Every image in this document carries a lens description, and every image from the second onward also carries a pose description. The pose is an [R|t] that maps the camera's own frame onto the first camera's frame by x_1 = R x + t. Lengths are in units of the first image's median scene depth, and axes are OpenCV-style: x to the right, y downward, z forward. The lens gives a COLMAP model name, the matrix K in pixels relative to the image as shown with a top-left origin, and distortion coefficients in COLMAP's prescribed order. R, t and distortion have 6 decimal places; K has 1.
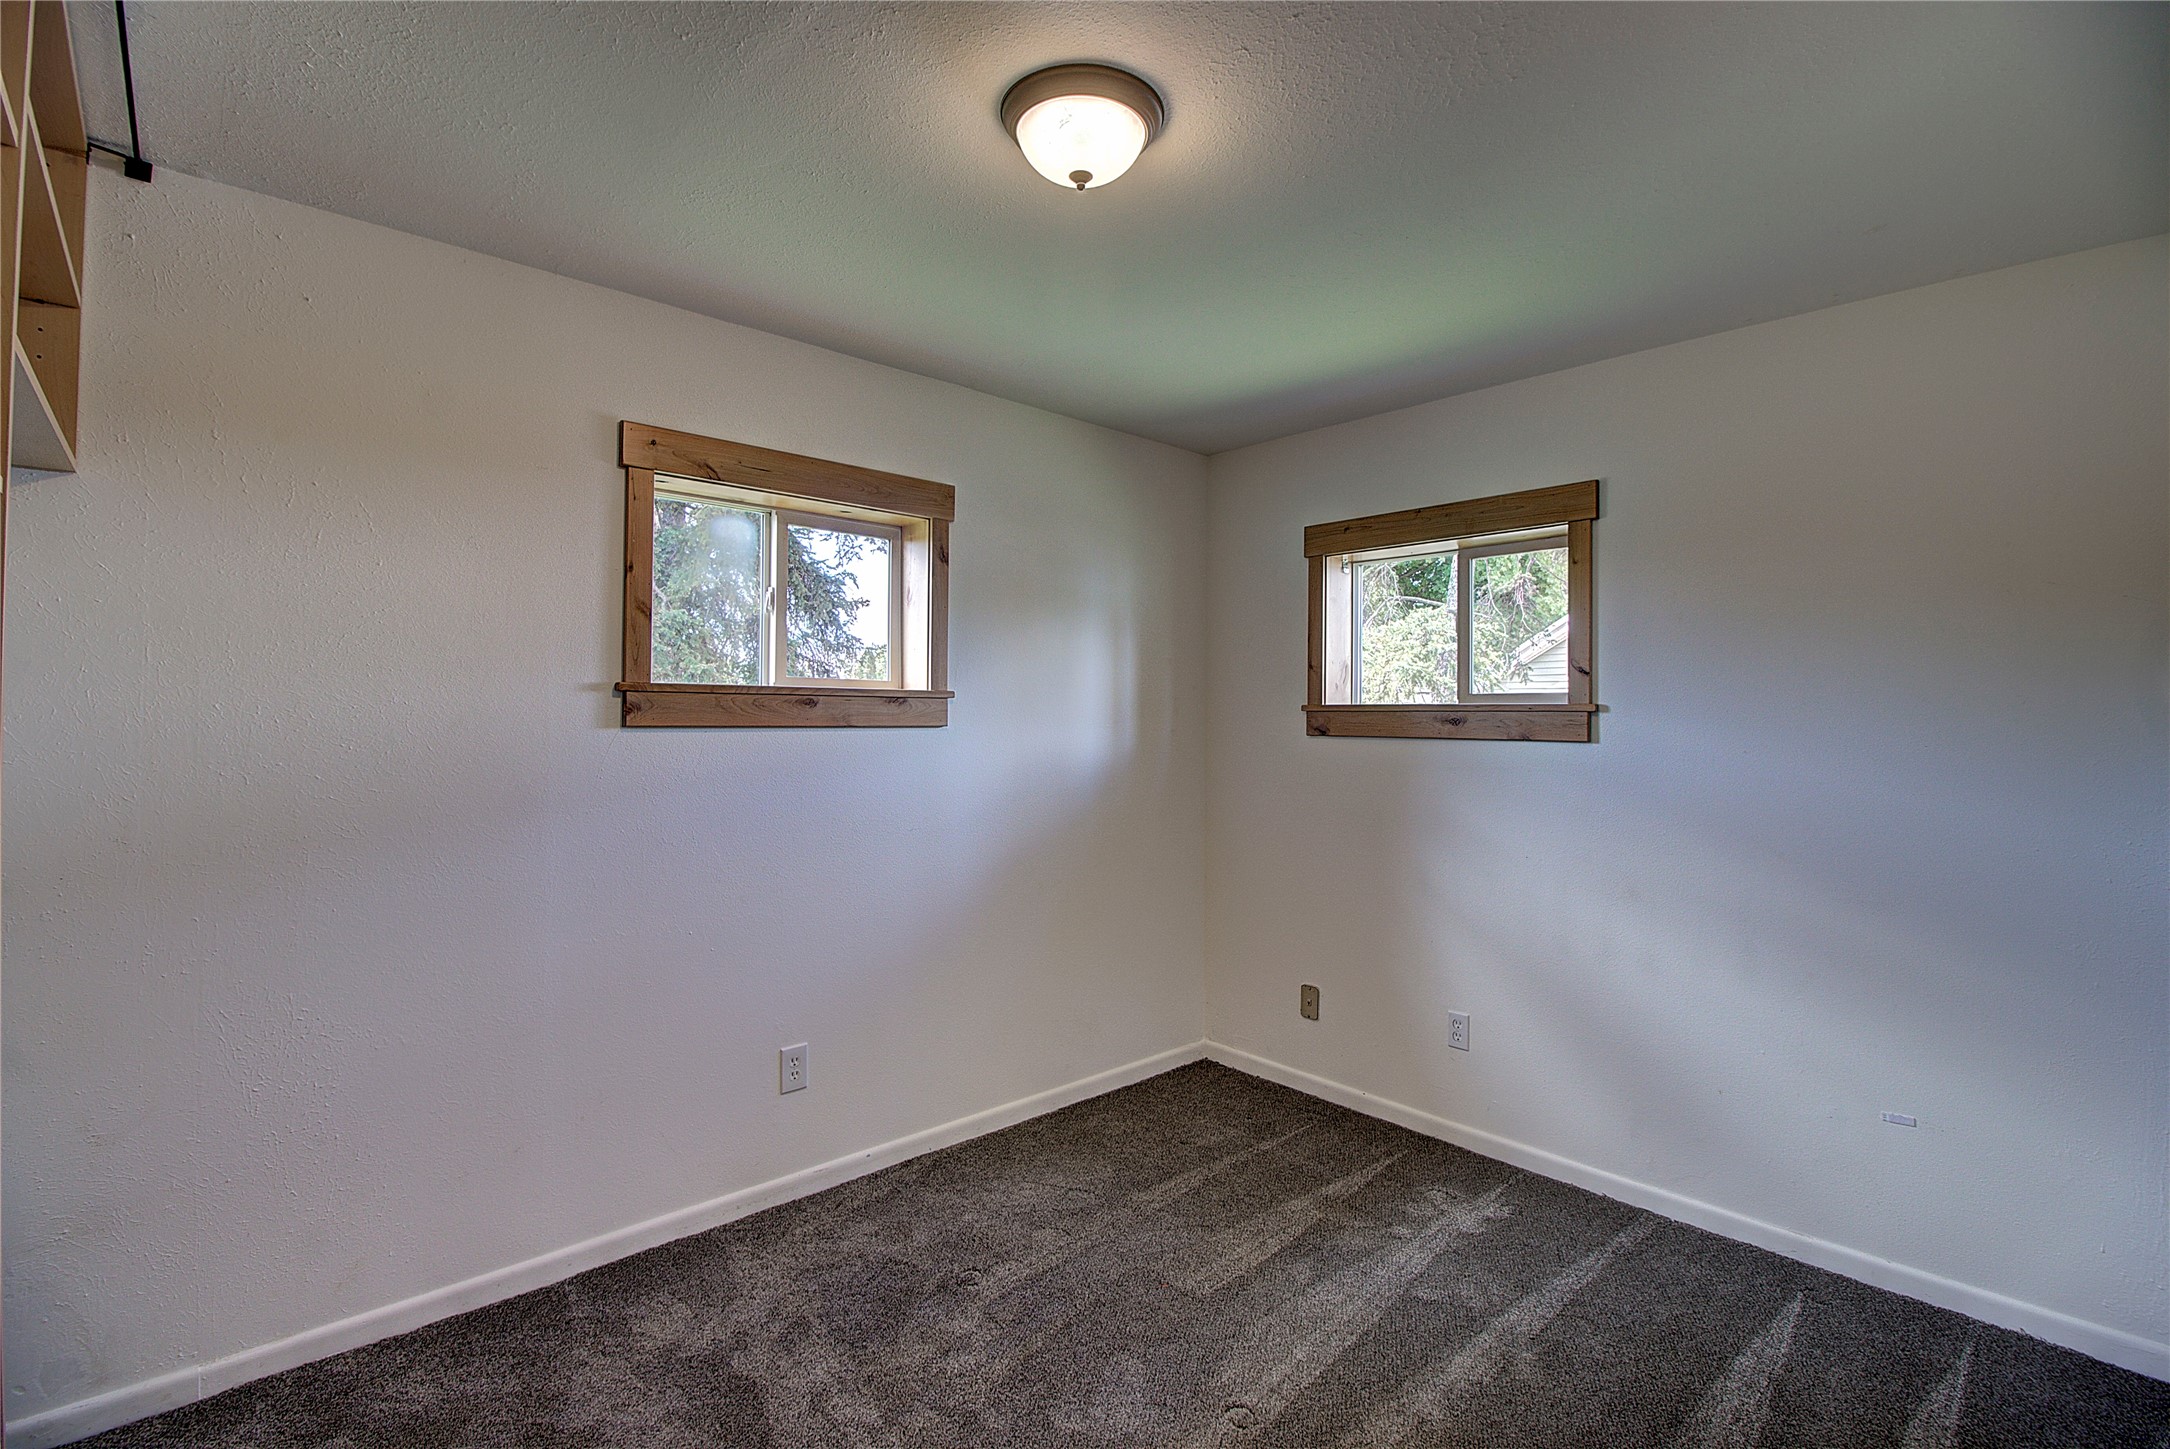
lens RADIAL K [[994.3, 0, 1074.3], [0, 994.3, 703.3], [0, 0, 1]] dist [0.002083, -0.013947]
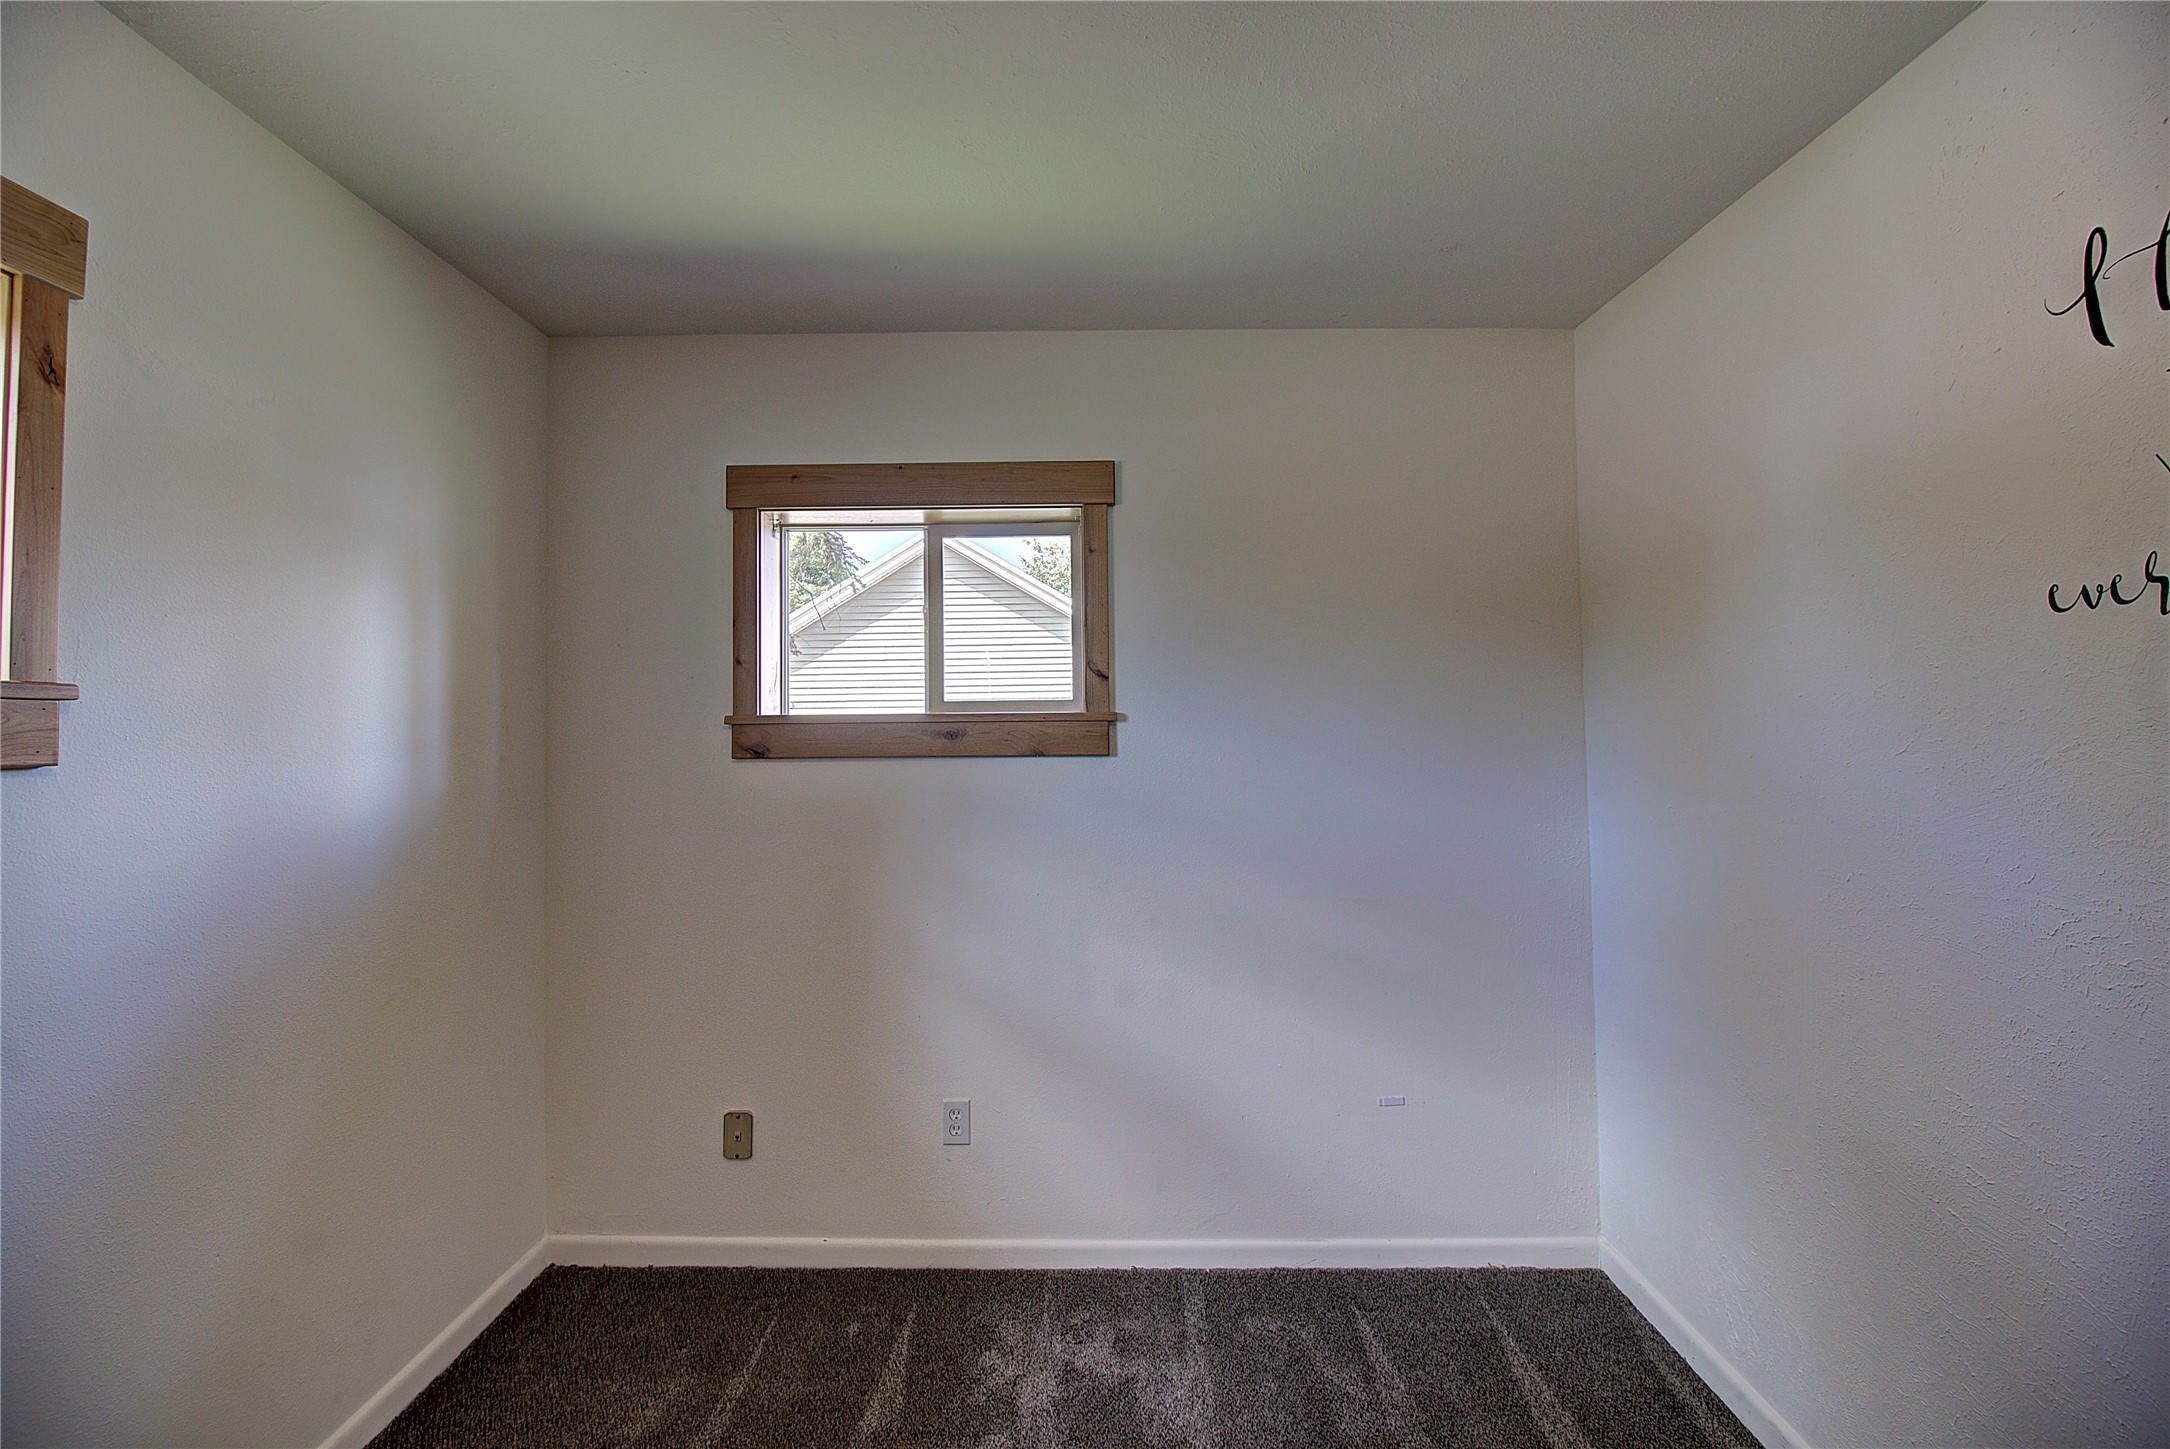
lens RADIAL K [[994.3, 0, 1074.3], [0, 994.3, 703.3], [0, 0, 1]] dist [0.002083, -0.013947]
pose [[0.679278, 0.006123, 0.733856, -0.143131], [0.005775, 0.999890, -0.013688, 0.004427], [-0.733859, 0.013536, 0.679167, 0.399644]]
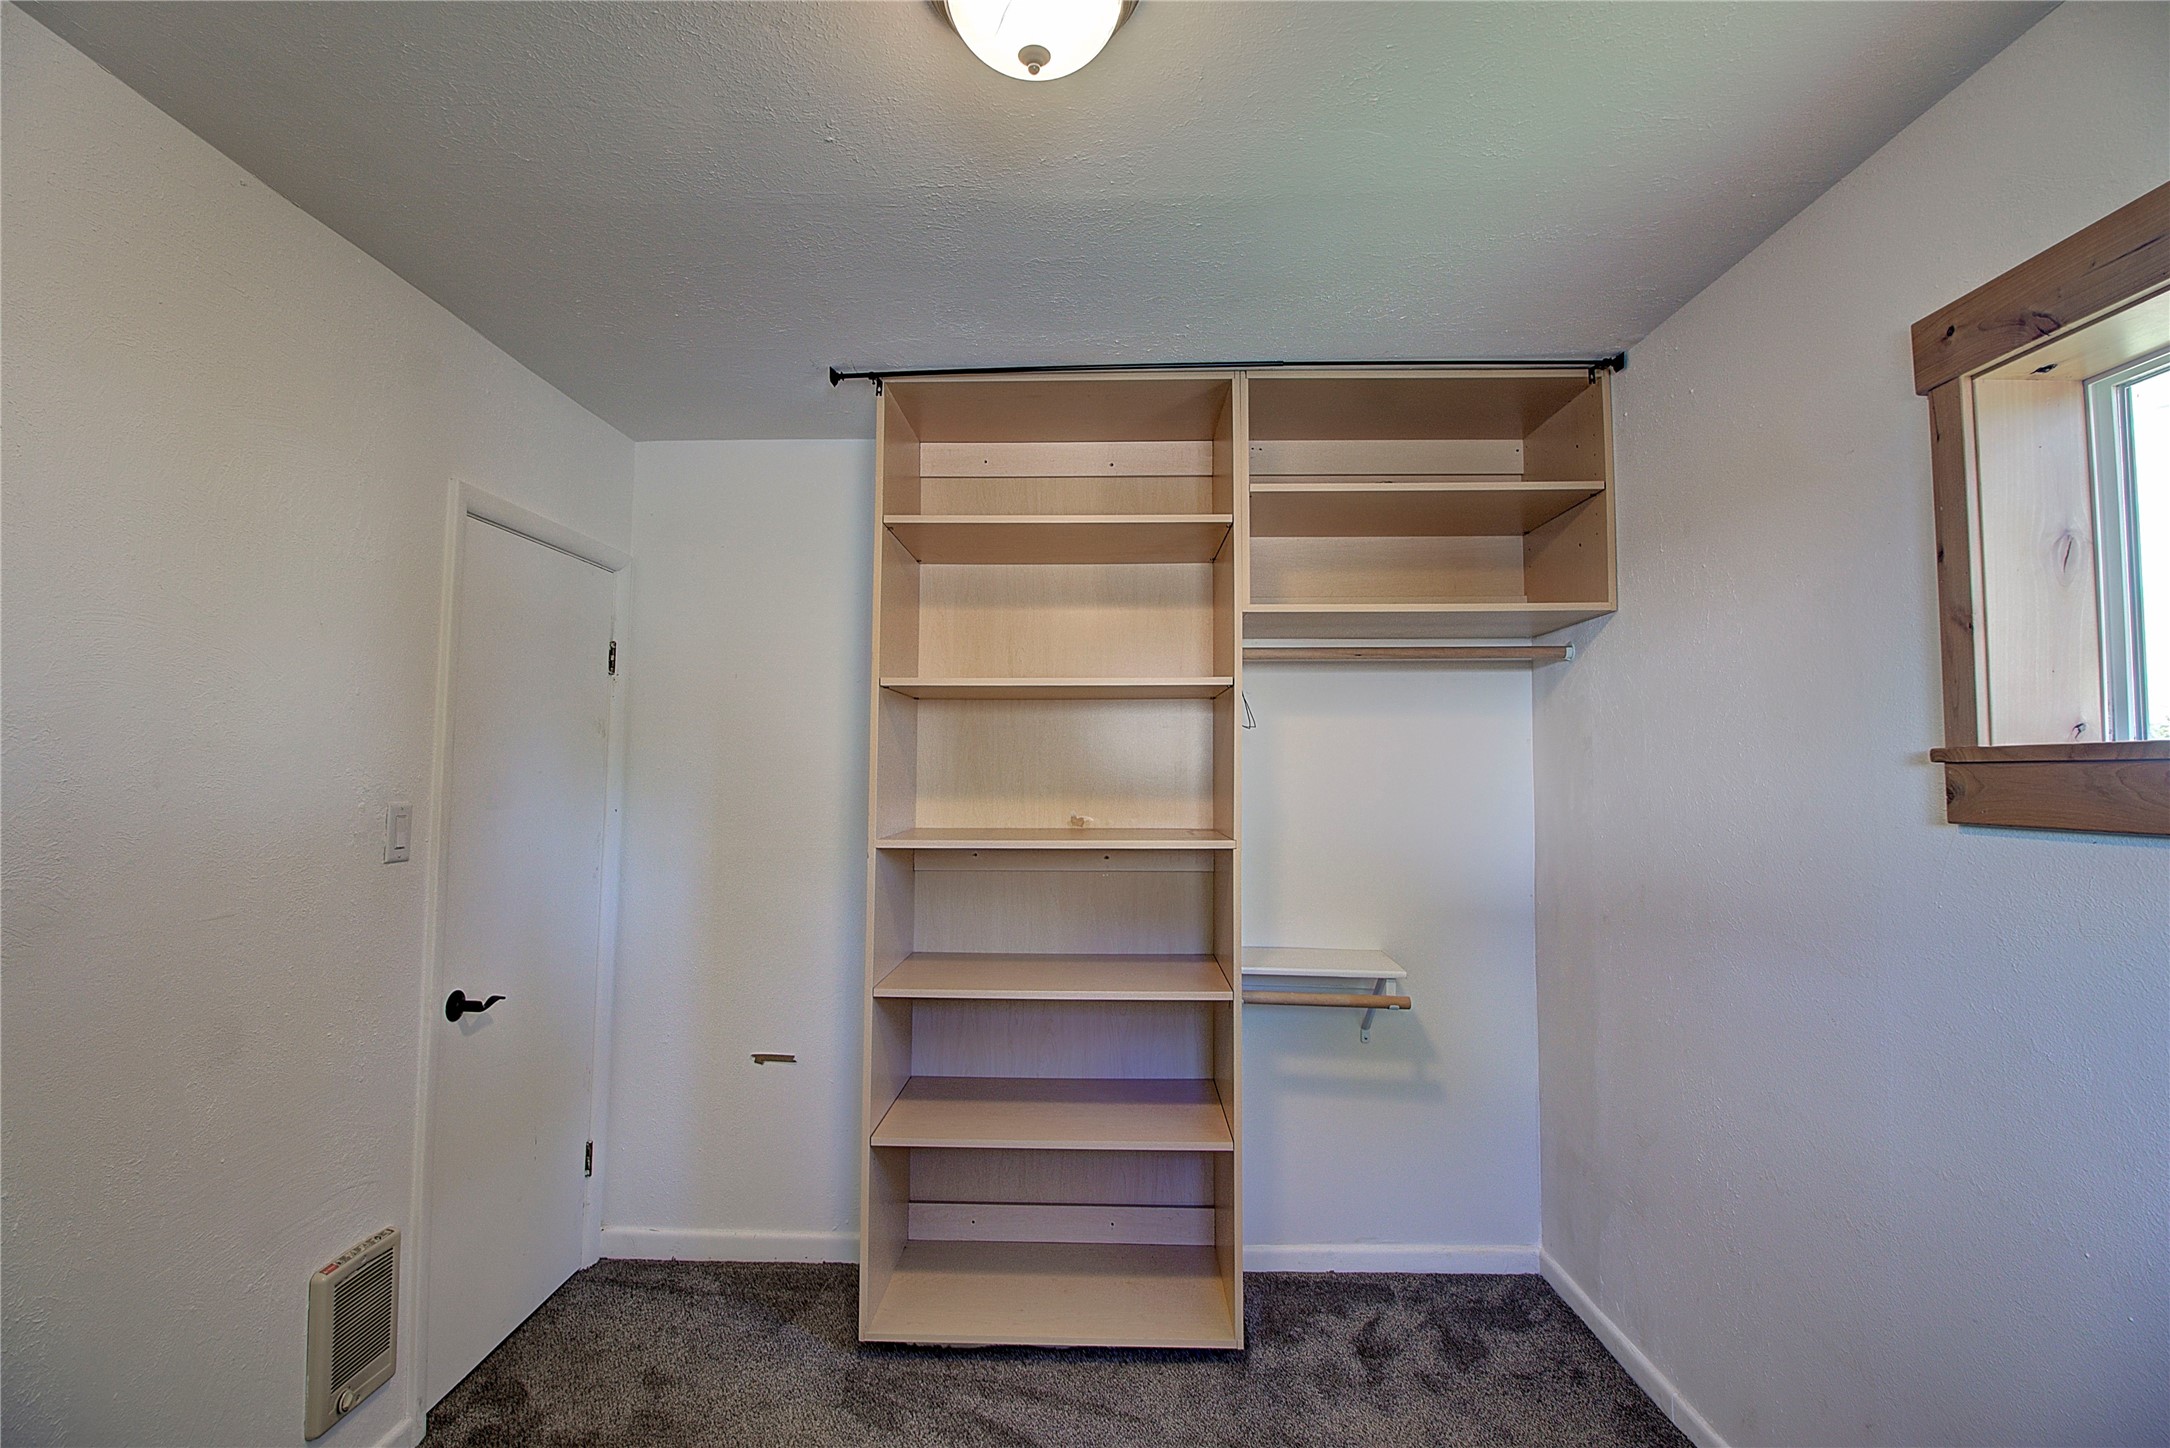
lens RADIAL K [[994.3, 0, 1074.3], [0, 994.3, 702.8], [0, 0, 1]] dist [0.002083, -0.013947]
pose [[-0.669718, -0.064371, -0.739821, 0.272418], [-0.001052, 0.996317, -0.085736, 0.002438], [0.742615, -0.056641, -0.667319, 0.822245]]
